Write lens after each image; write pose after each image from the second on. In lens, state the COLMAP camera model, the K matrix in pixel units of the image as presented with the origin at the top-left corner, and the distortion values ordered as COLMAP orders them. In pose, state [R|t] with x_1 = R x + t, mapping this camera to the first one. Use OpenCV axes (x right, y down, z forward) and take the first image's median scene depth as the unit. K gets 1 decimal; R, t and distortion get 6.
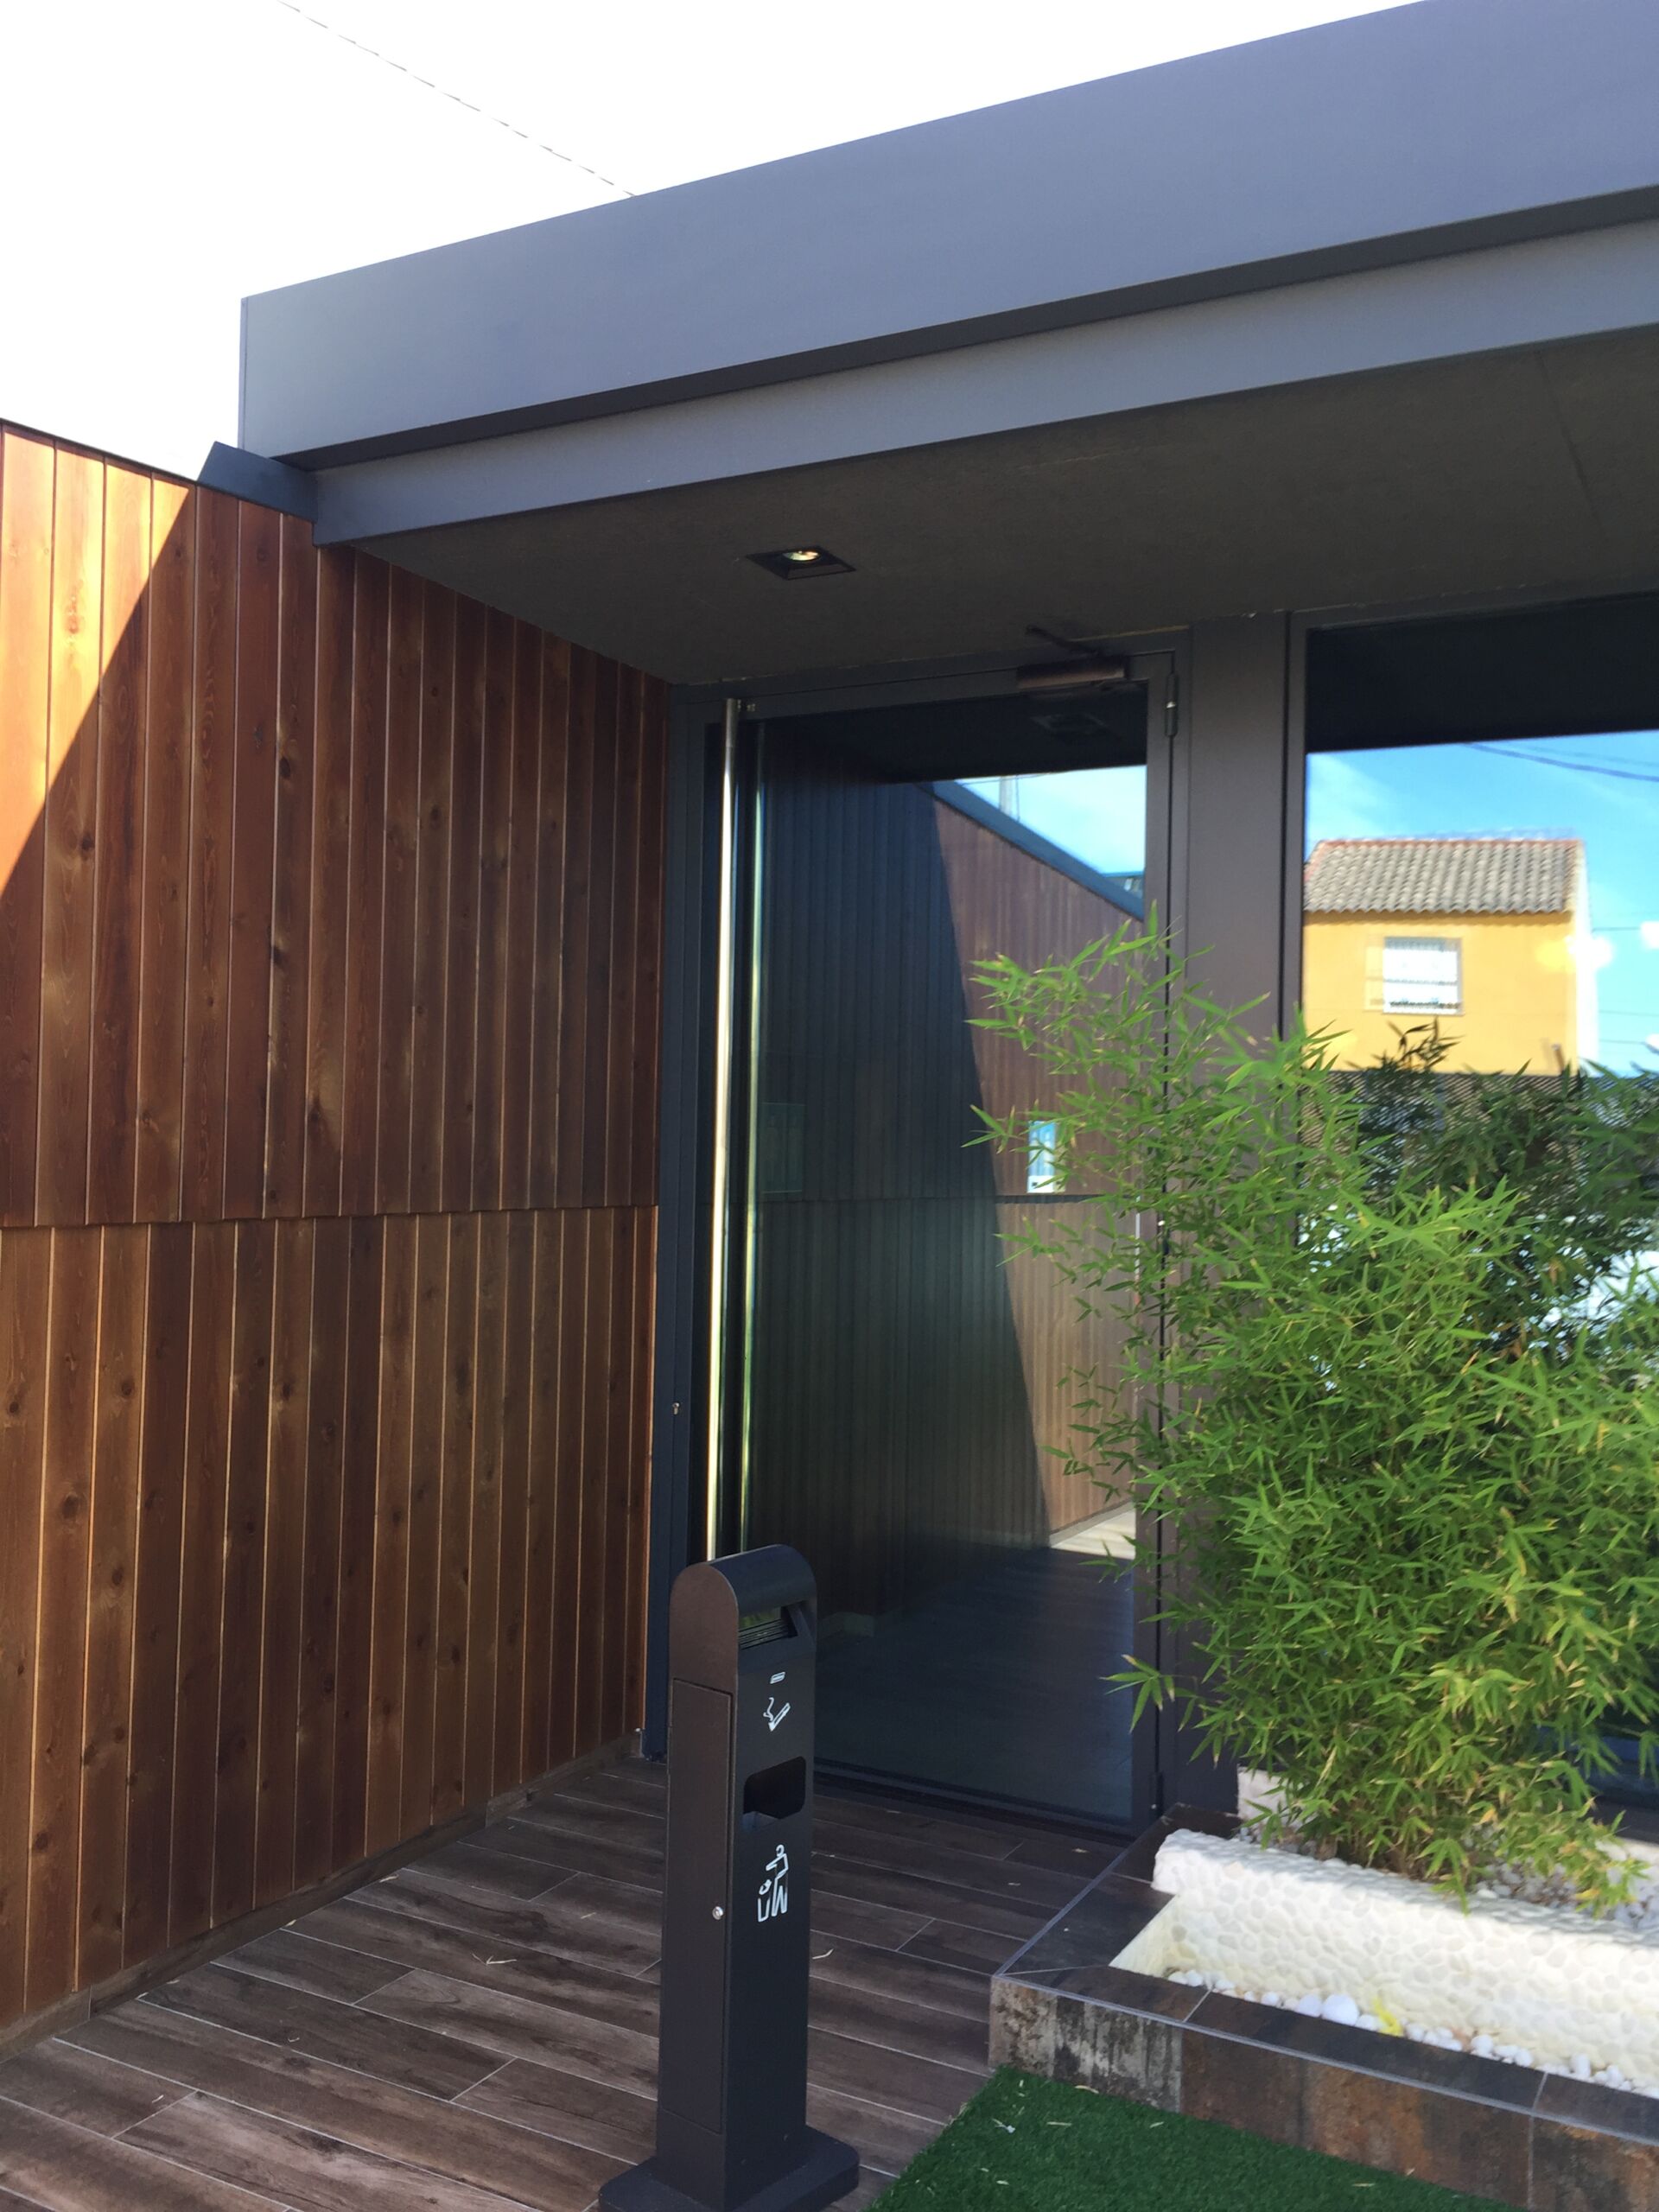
lens RADIAL K [[1895.9, 0, 924.7], [0, 1895.9, 1095.0], [0, 0, 1]] dist [0.082988, -0.119321]
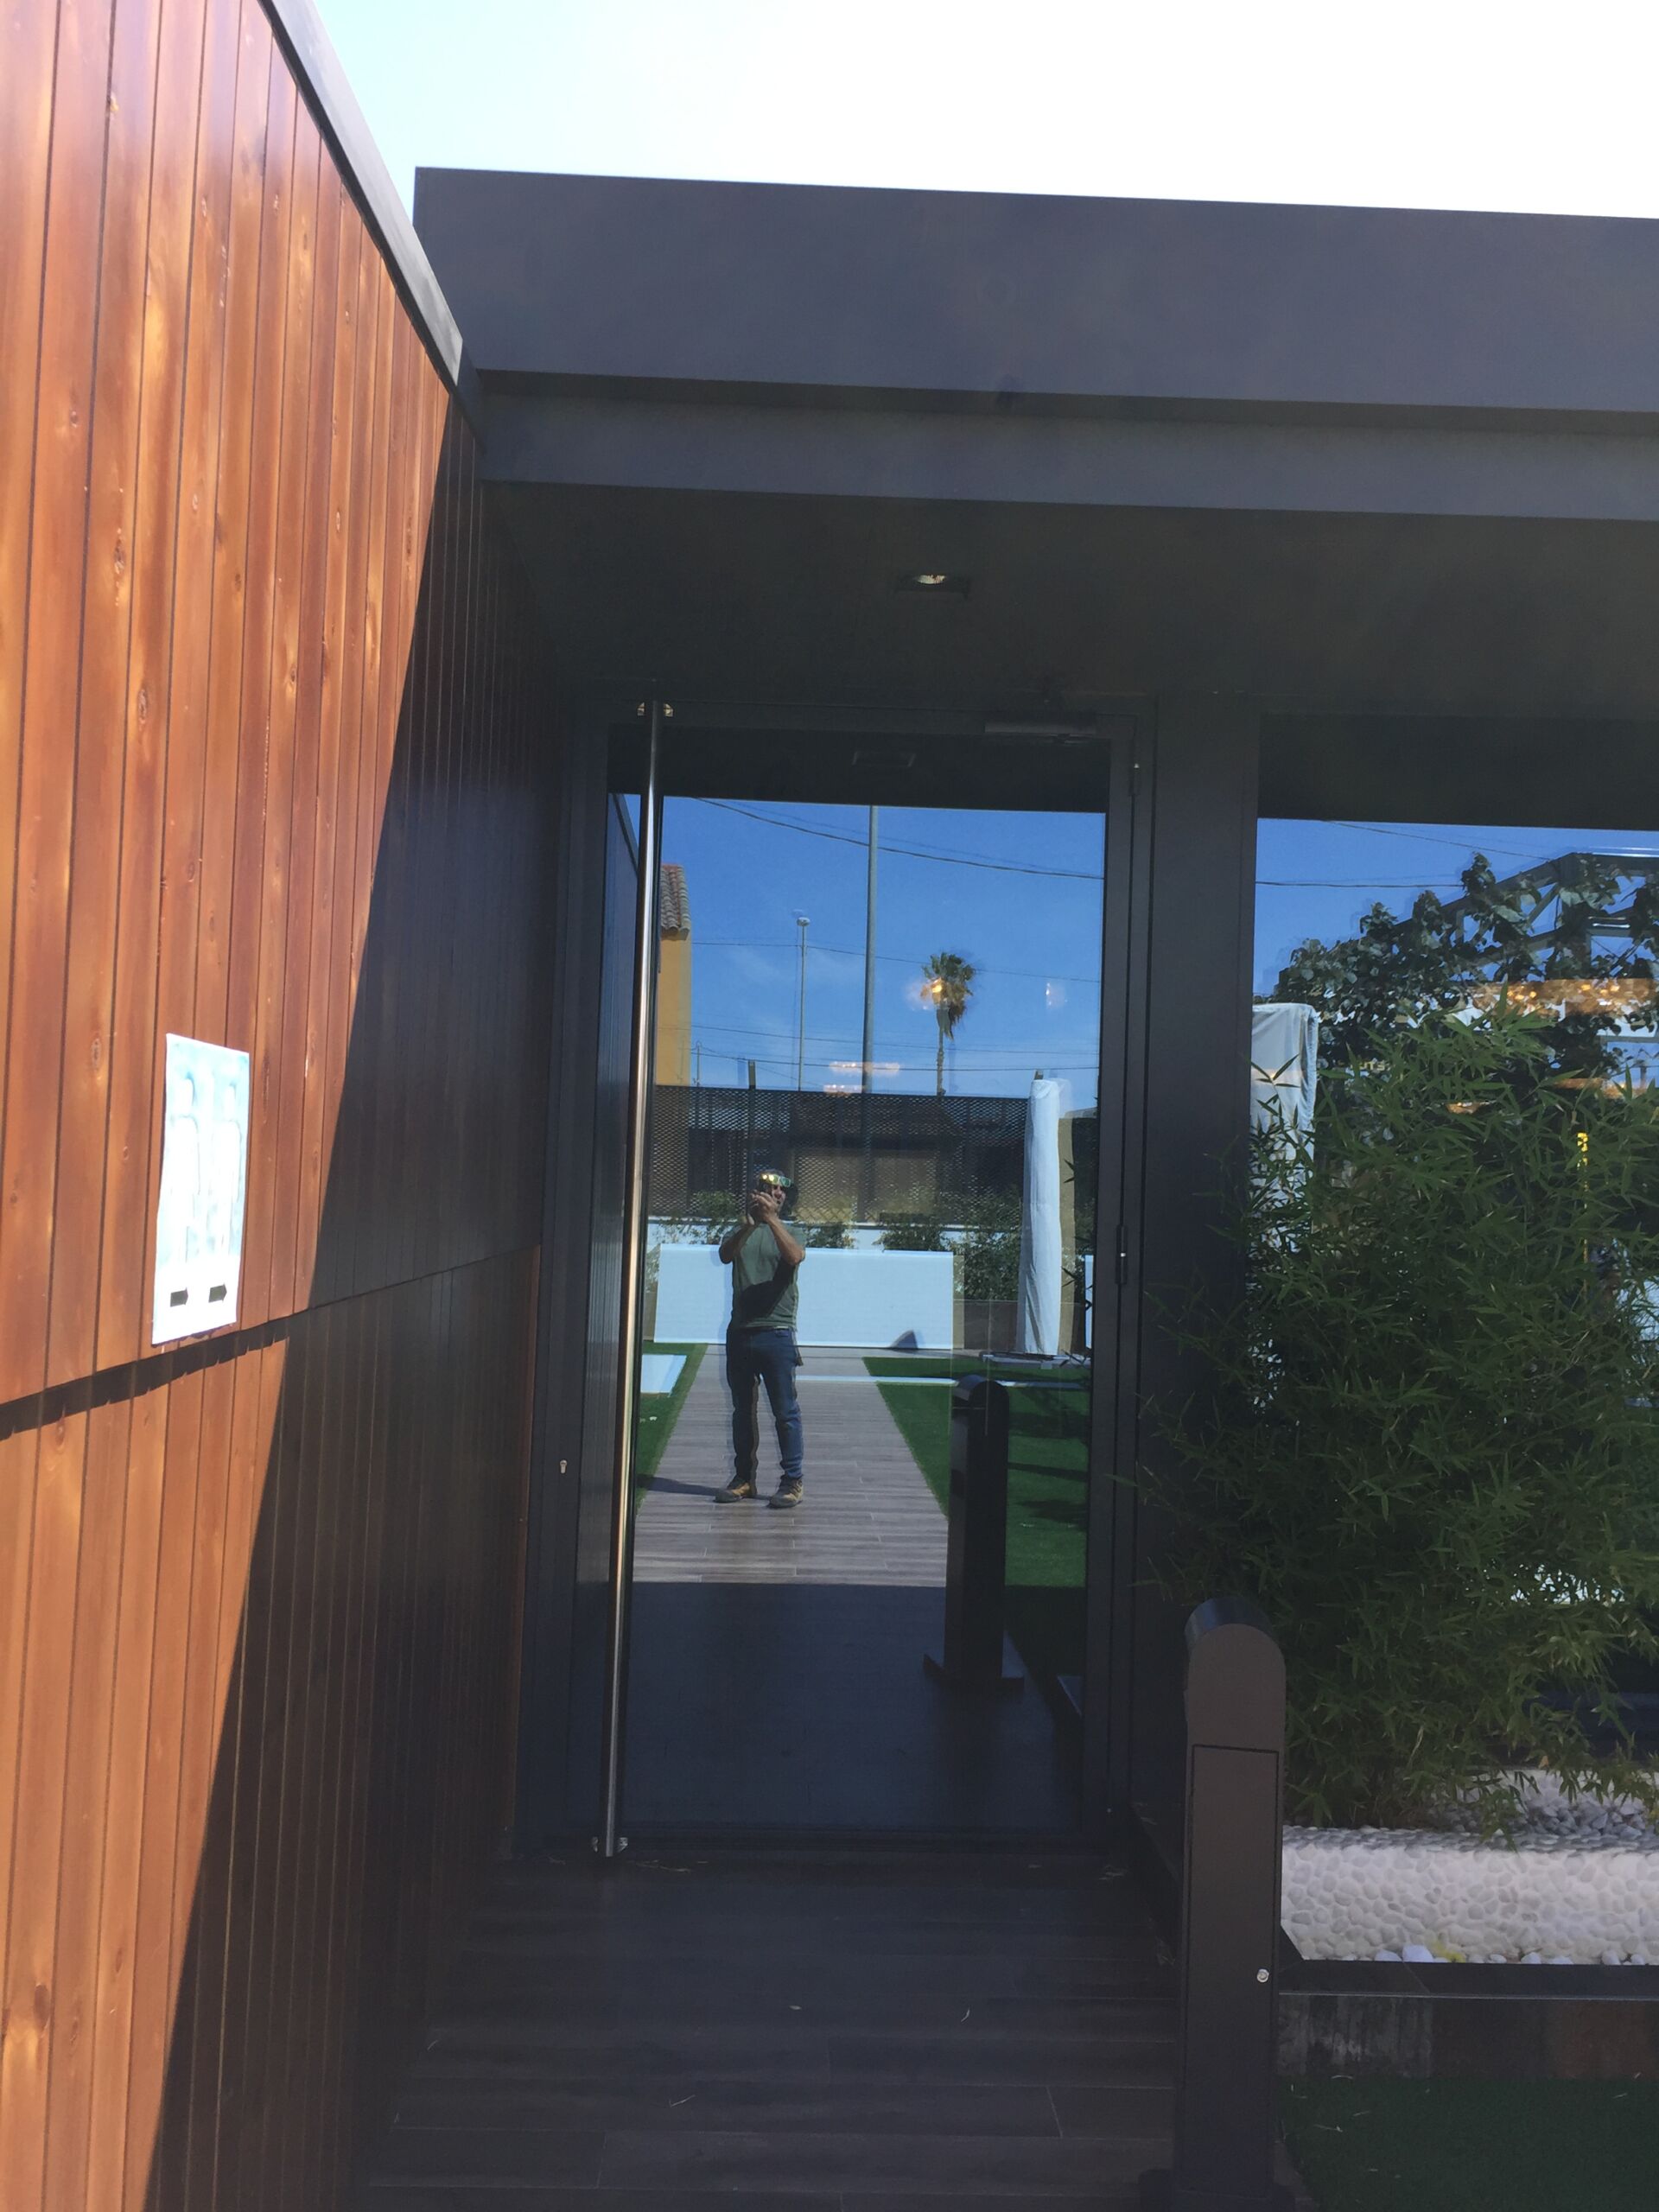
lens RADIAL K [[1895.9, 0, 830.9], [0, 1895.9, 1095.3], [0, 0, 1]] dist [0.082988, -0.119321]
pose [[0.875891, 0.009737, 0.482411, -0.633141], [-0.011877, 0.999929, 0.001382, -0.022771], [-0.482363, -0.006940, 0.875944, 0.192332]]
